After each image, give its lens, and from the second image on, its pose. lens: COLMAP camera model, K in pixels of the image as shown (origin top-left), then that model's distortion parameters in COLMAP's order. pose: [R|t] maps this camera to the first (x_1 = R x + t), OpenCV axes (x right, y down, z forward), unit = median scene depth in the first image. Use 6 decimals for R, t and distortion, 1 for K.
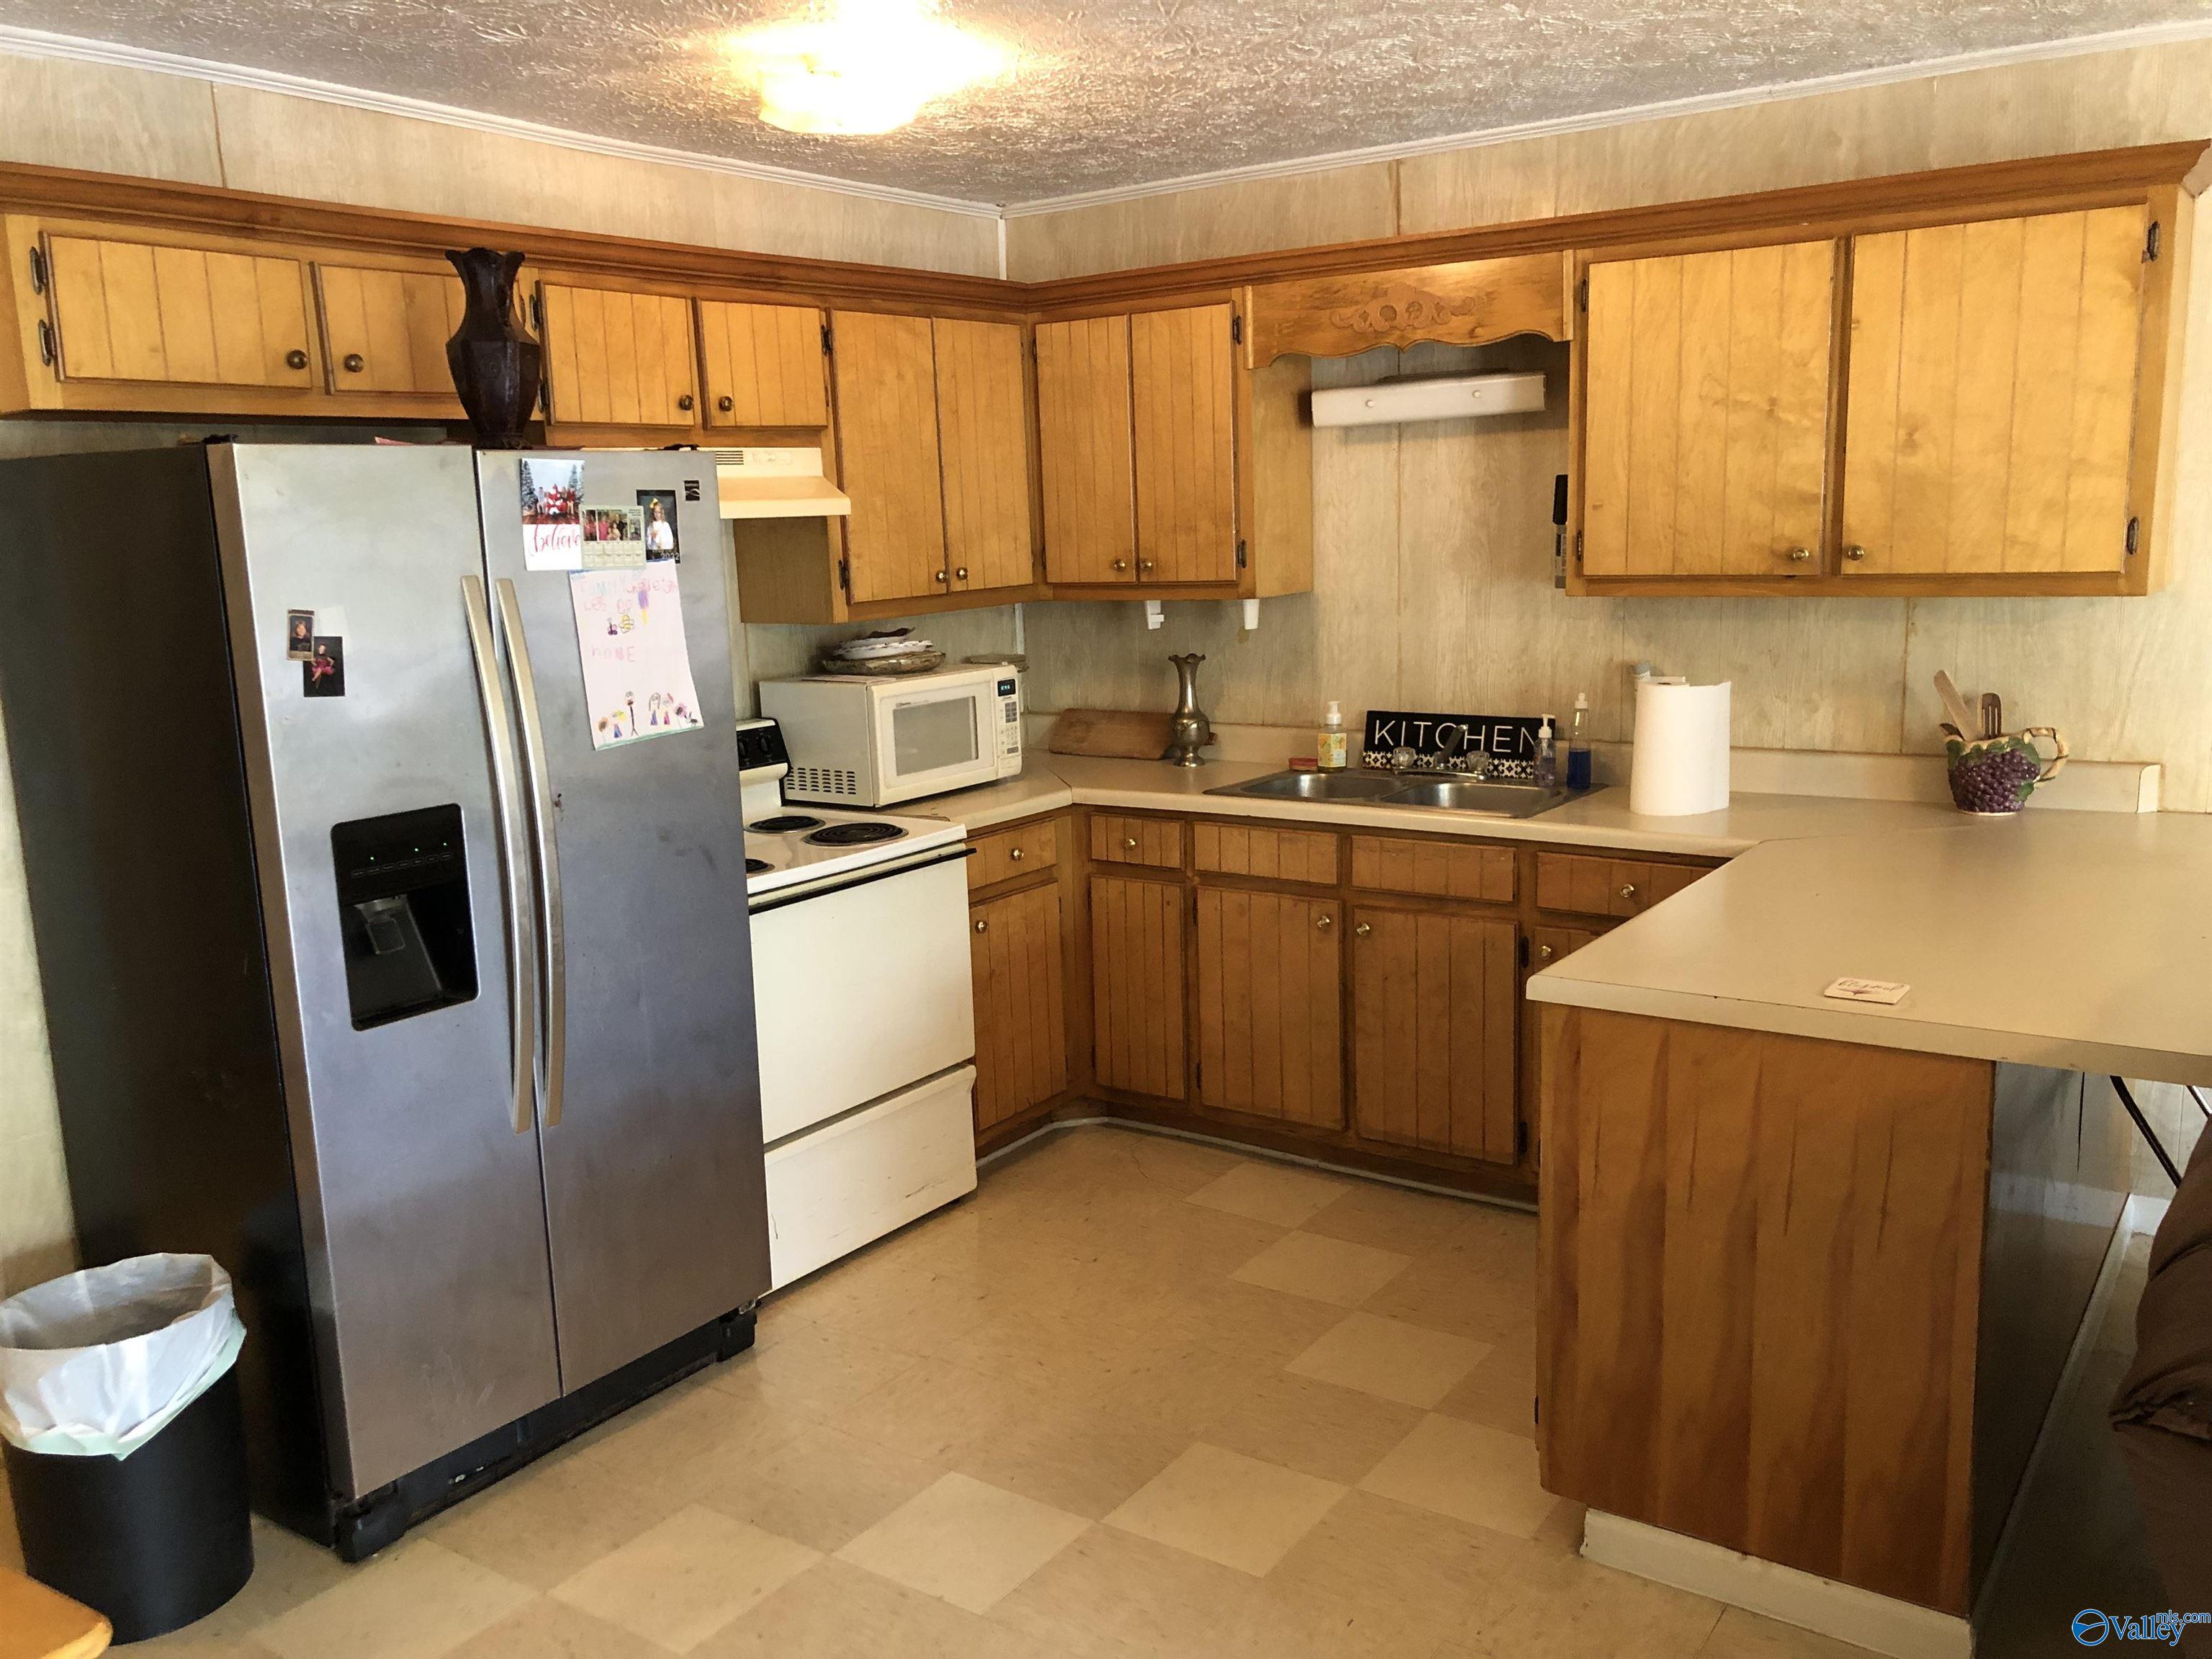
lens RADIAL K [[1833.3, 0, 1116.0], [0, 1833.3, 837.9], [0, 0, 1]] dist [0.059283, -0.059955]
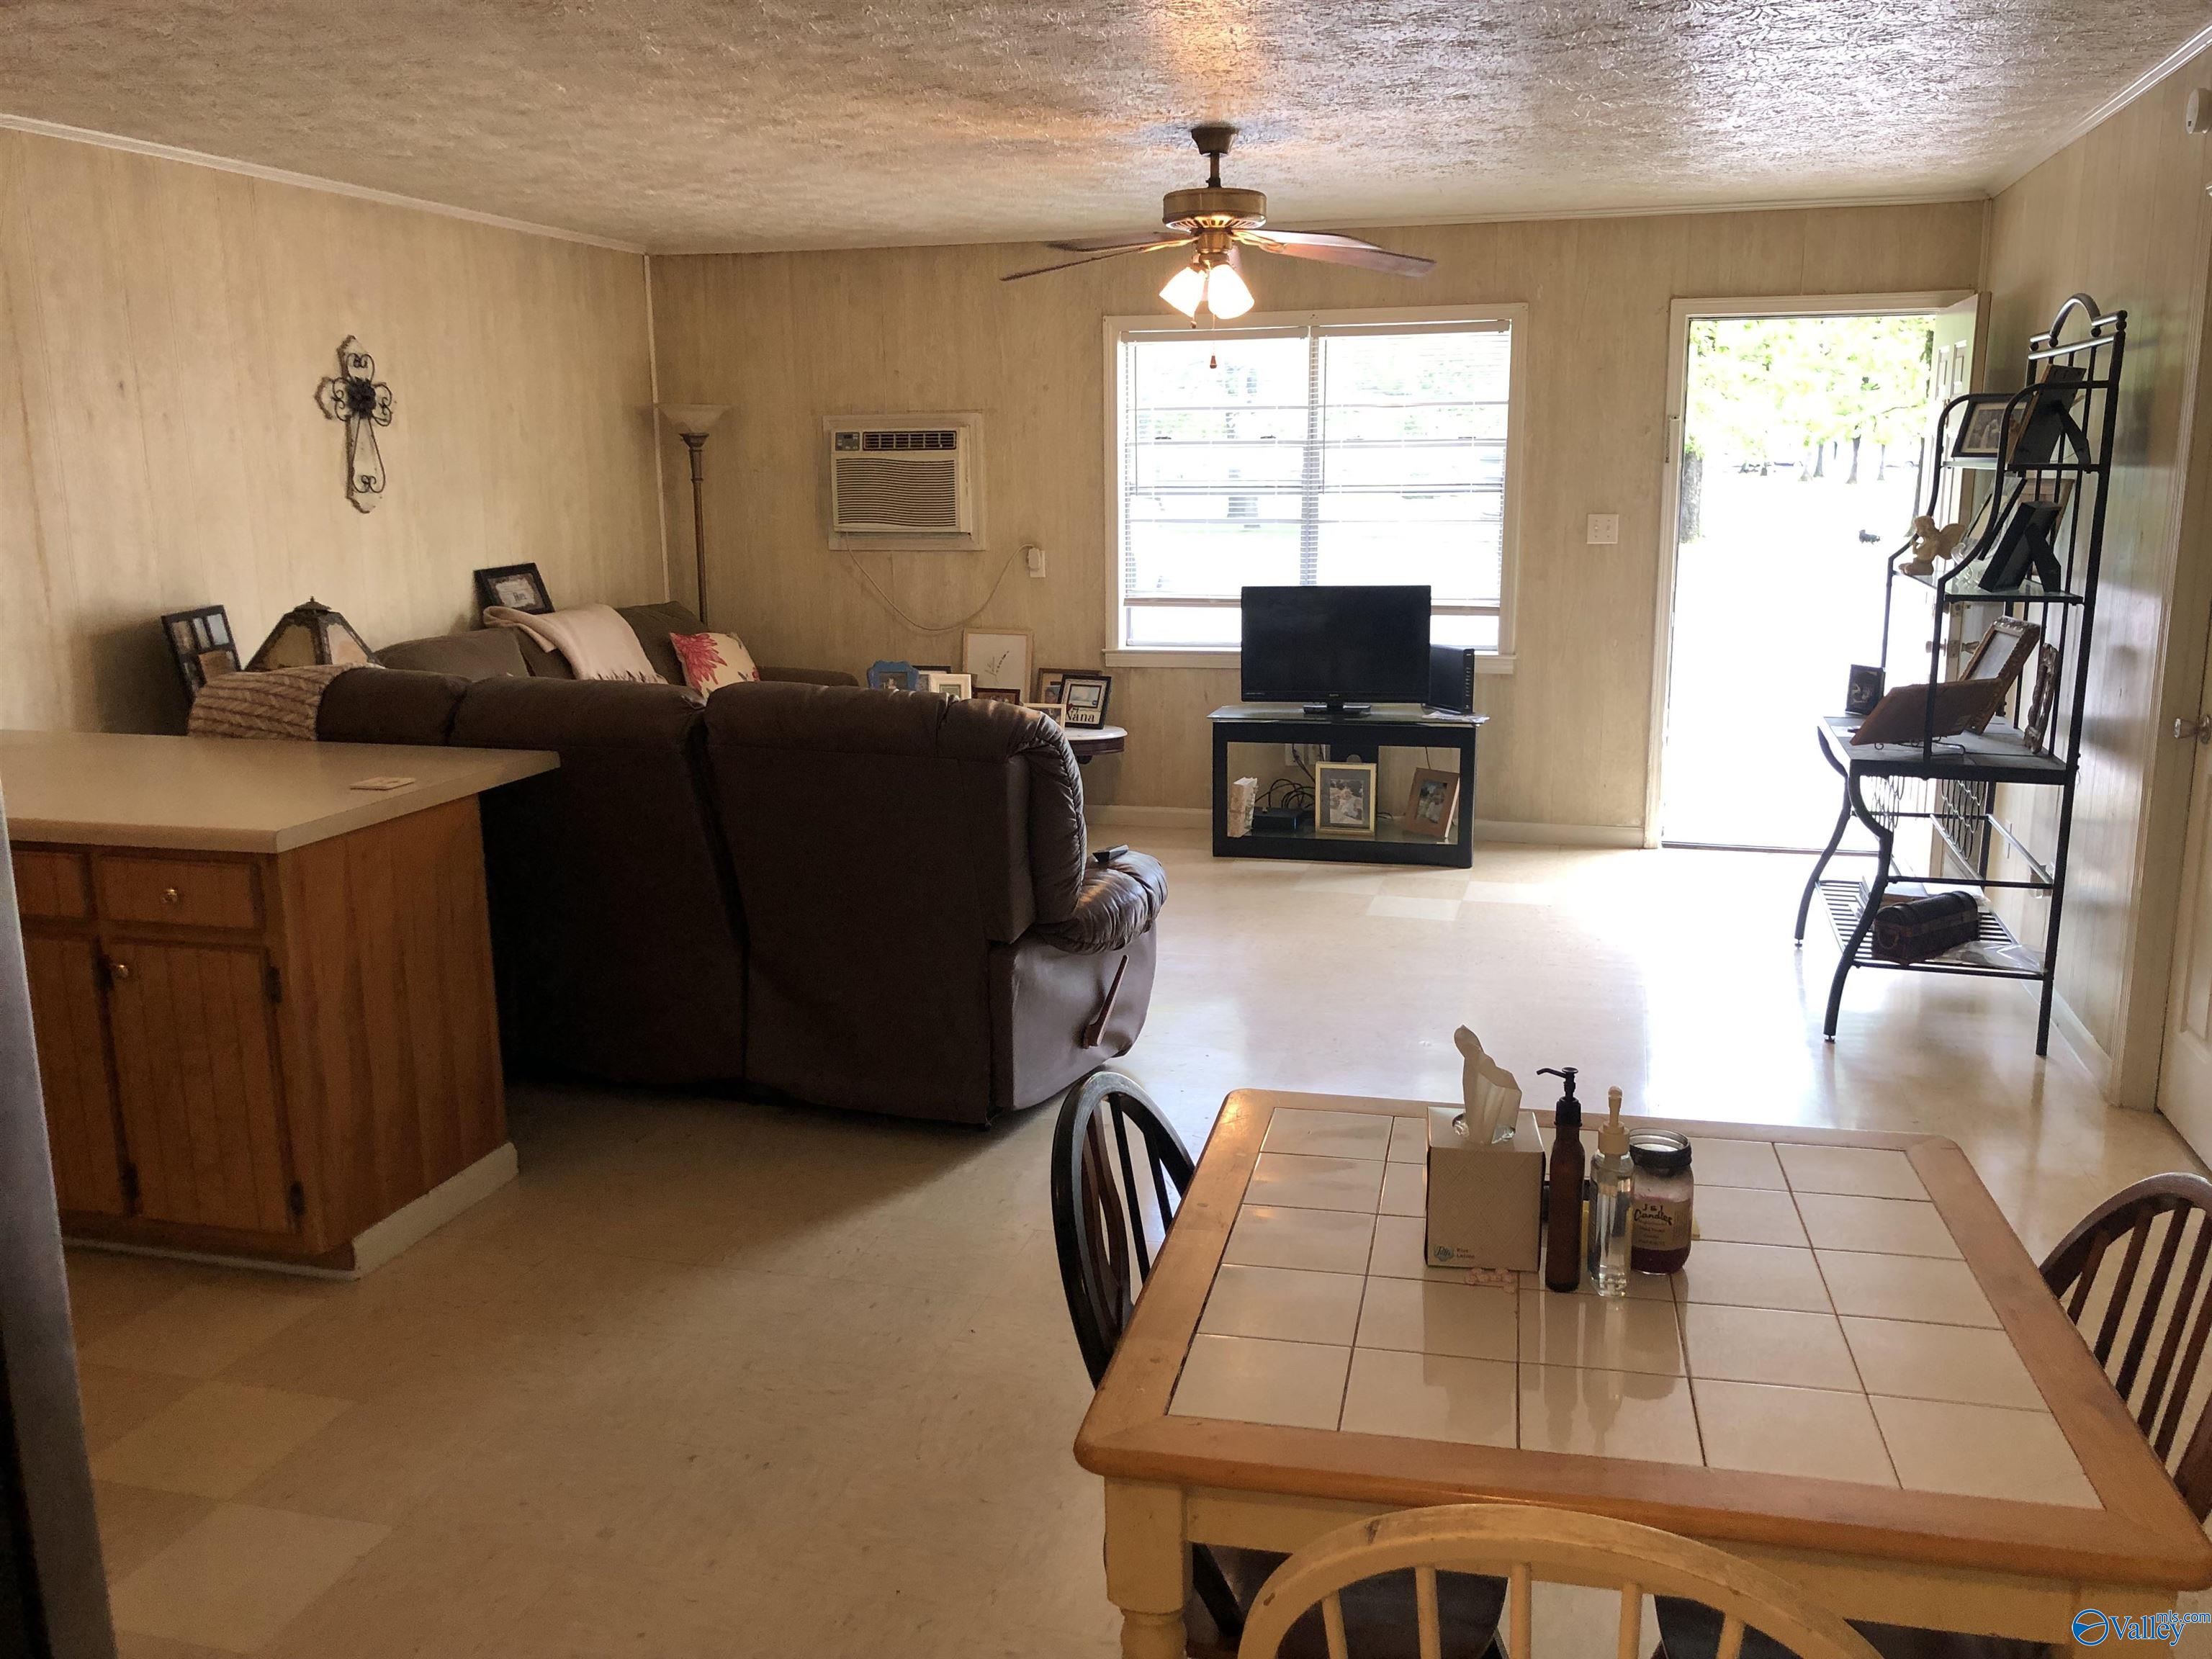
lens RADIAL K [[1833.3, 0, 1106.9], [0, 1833.3, 825.4], [0, 0, 1]] dist [0.059283, -0.059955]
pose [[-0.326207, -0.154362, 0.932610, -0.847637], [0.186050, 0.956796, 0.223442, -0.080269], [-0.926809, 0.246401, -0.283395, 0.644185]]
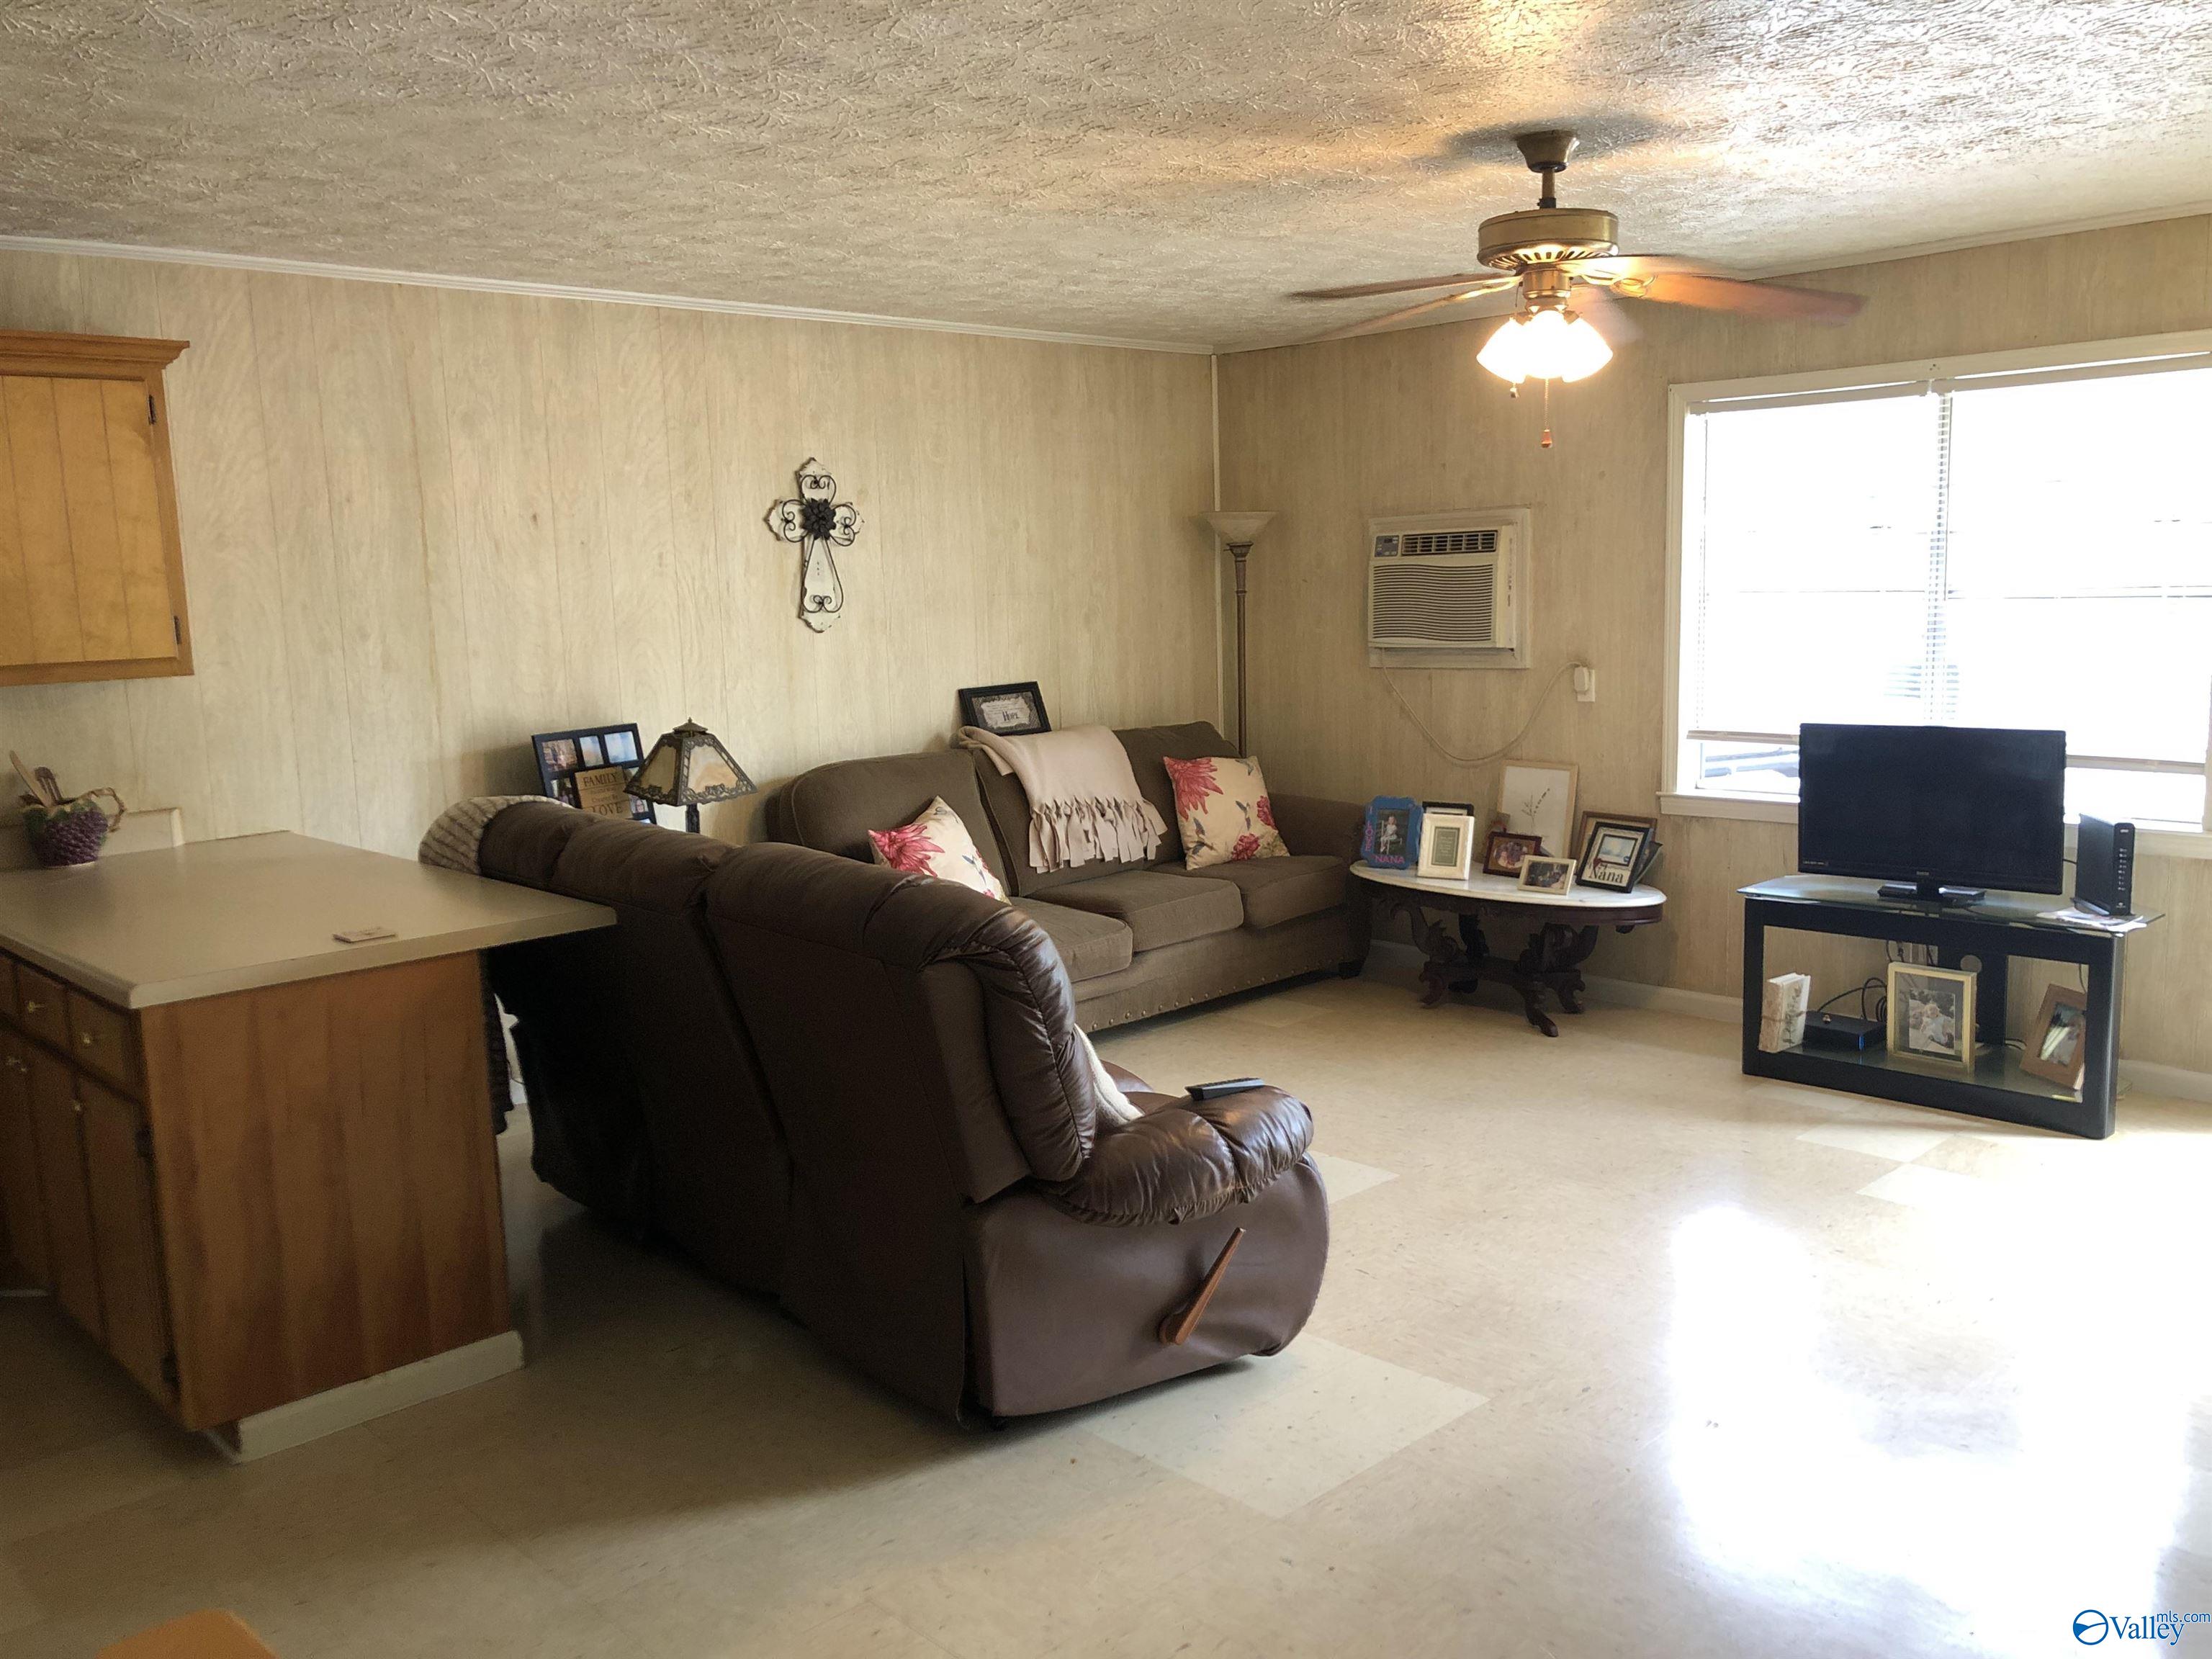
lens RADIAL K [[1833.3, 0, 1118.3], [0, 1833.3, 833.4], [0, 0, 1]] dist [0.059283, -0.059955]
pose [[0.201995, -0.115455, 0.972558, -0.601396], [0.195498, 0.977796, 0.075473, 0.008578], [-0.959676, 0.174888, 0.220081, 0.096900]]
